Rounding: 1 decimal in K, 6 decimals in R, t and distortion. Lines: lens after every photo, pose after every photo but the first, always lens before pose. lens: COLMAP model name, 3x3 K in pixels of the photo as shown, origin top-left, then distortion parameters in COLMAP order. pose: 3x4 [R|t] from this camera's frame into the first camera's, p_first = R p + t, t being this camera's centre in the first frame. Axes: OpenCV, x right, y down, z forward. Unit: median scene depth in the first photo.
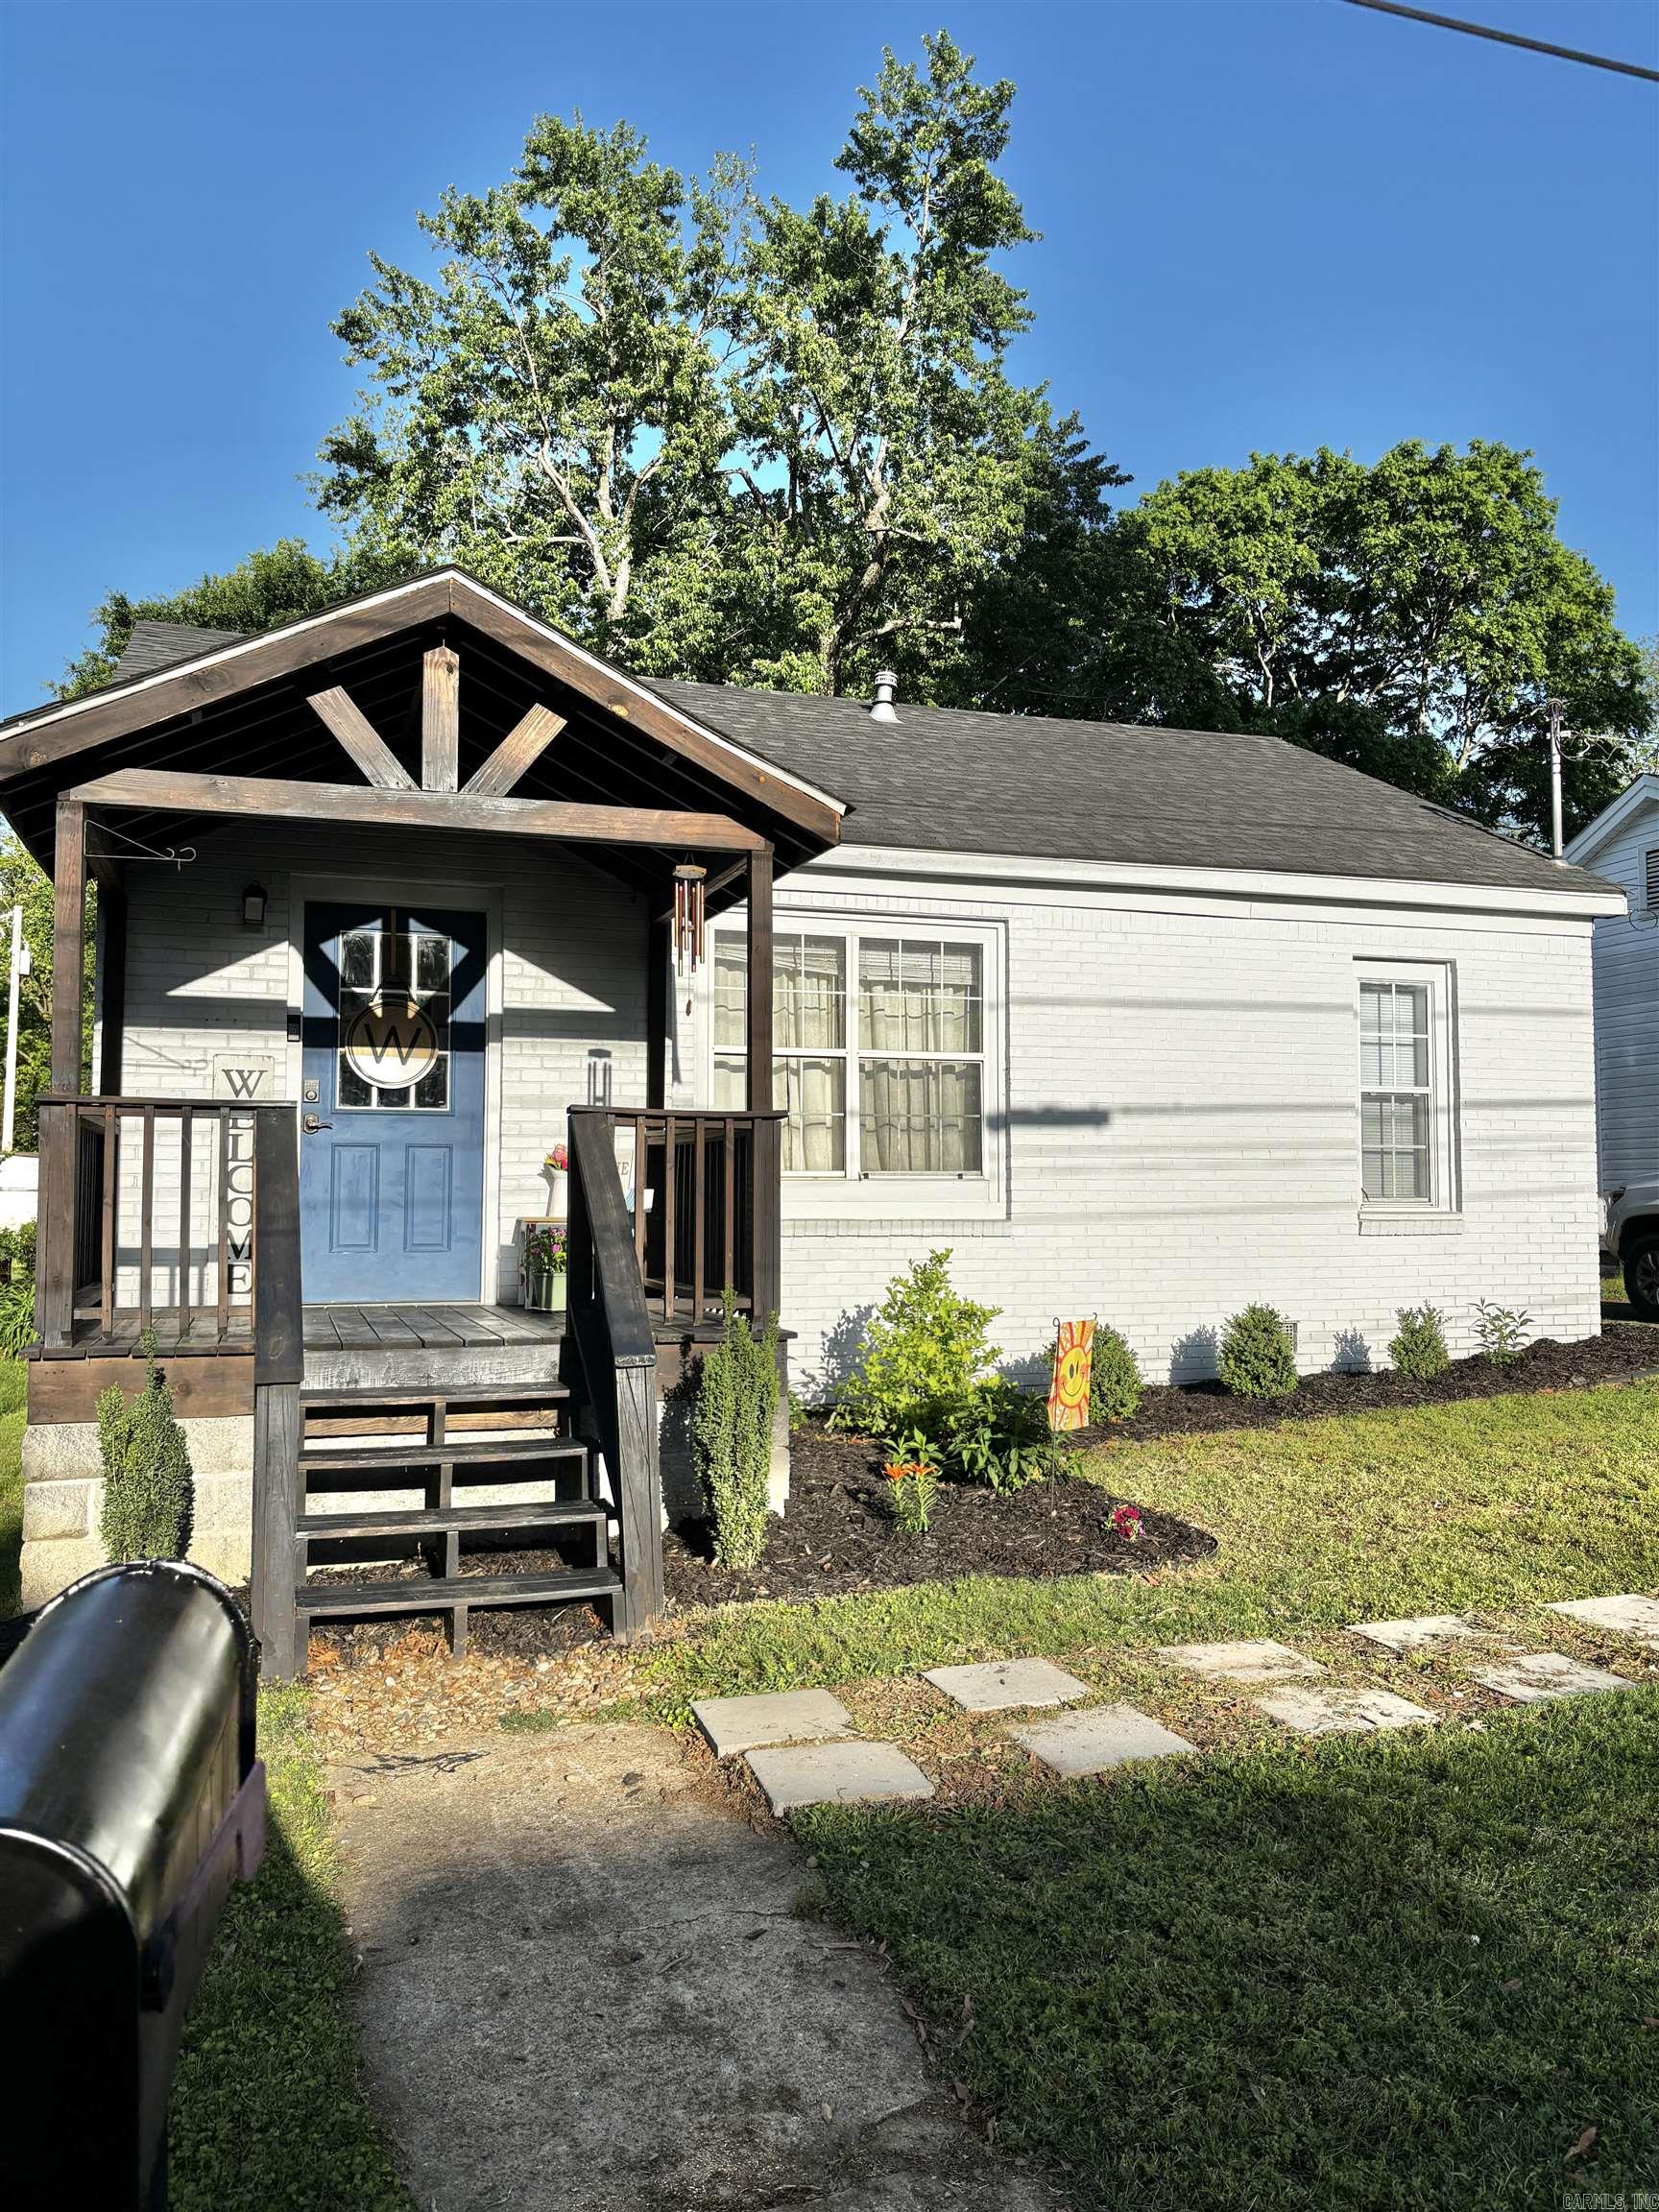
lens RADIAL K [[1664.7, 0, 844.0], [0, 1664.7, 1102.8], [0, 0, 1]] dist [0.064933, -0.084507]
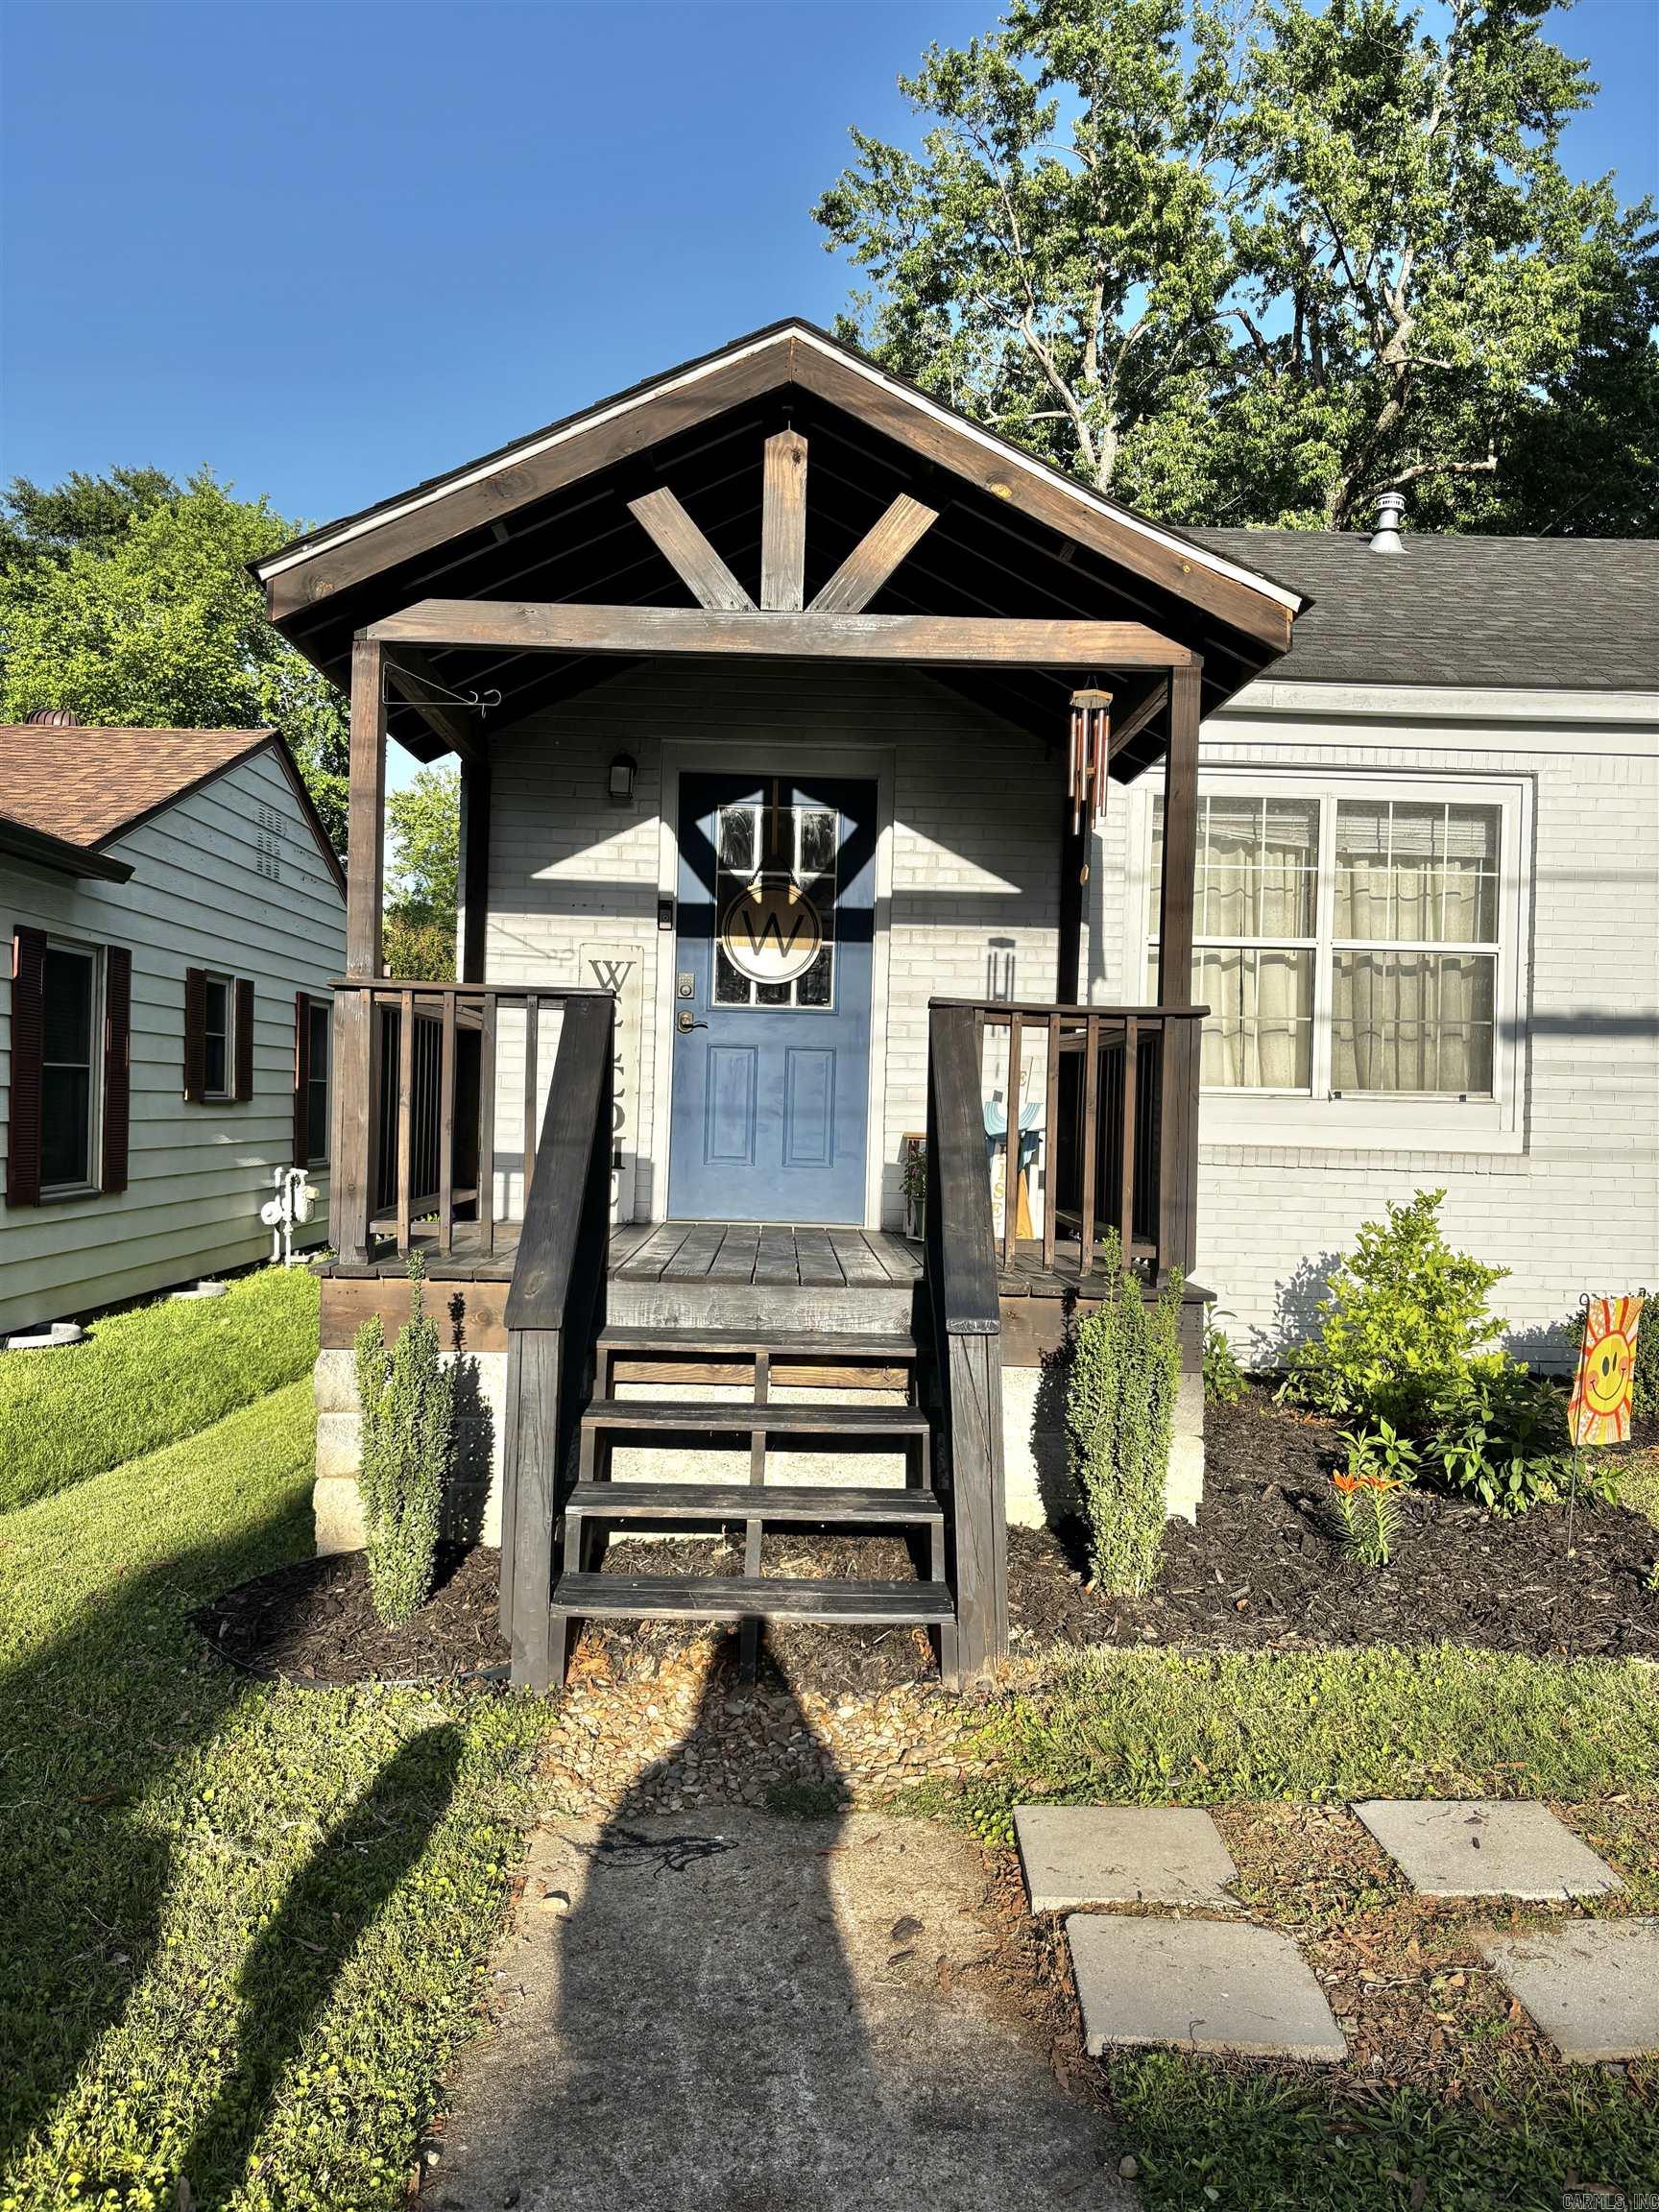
lens RADIAL K [[1677.3, 0, 829.5], [0, 1677.3, 1106.0], [0, 0, 1]] dist [0.055614, -0.068529]
pose [[0.955518, 0.024228, -0.293935, 0.016997], [-0.008787, 0.998516, 0.053740, 0.006592], [0.294801, -0.048767, 0.954313, 0.124234]]
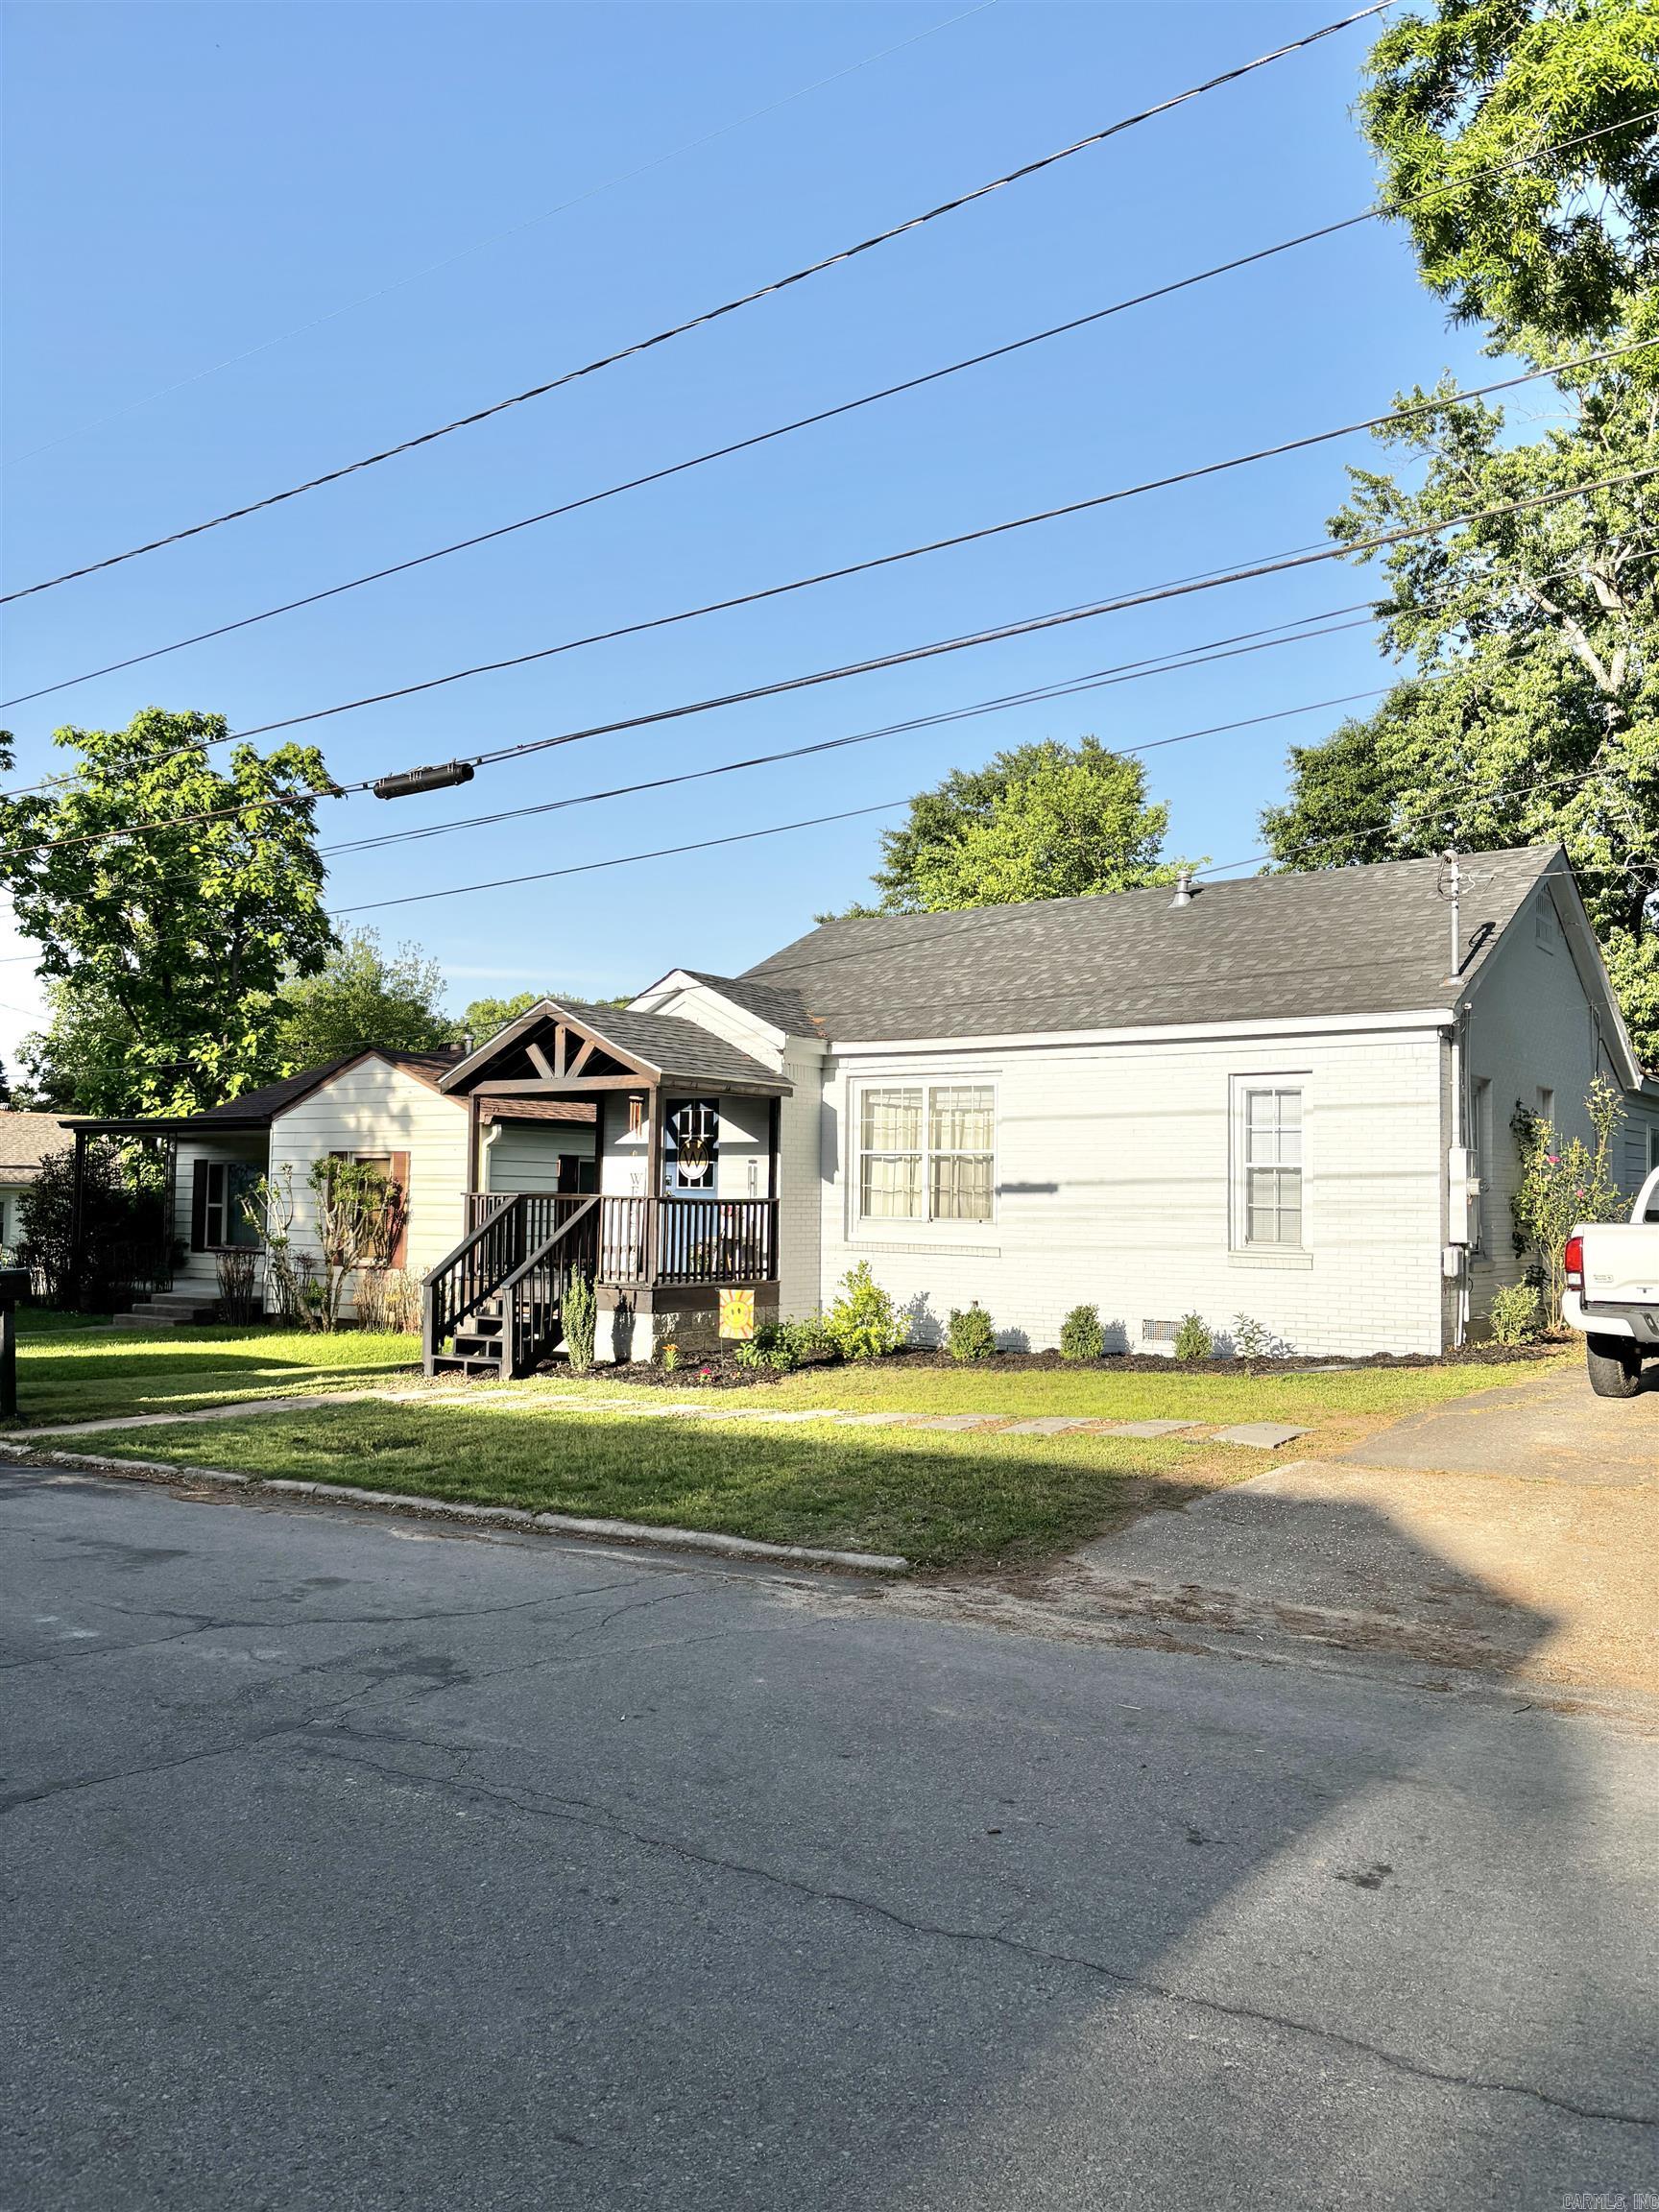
lens RADIAL K [[1632.5, 0, 788.5], [0, 1632.5, 1033.1], [0, 0, 1]] dist [0.022604, -0.008370]
pose [[0.580706, -0.073773, -0.810764, 1.249361], [0.033865, 0.997213, -0.066482, -0.042039], [0.813409, 0.011150, 0.581586, -0.133312]]
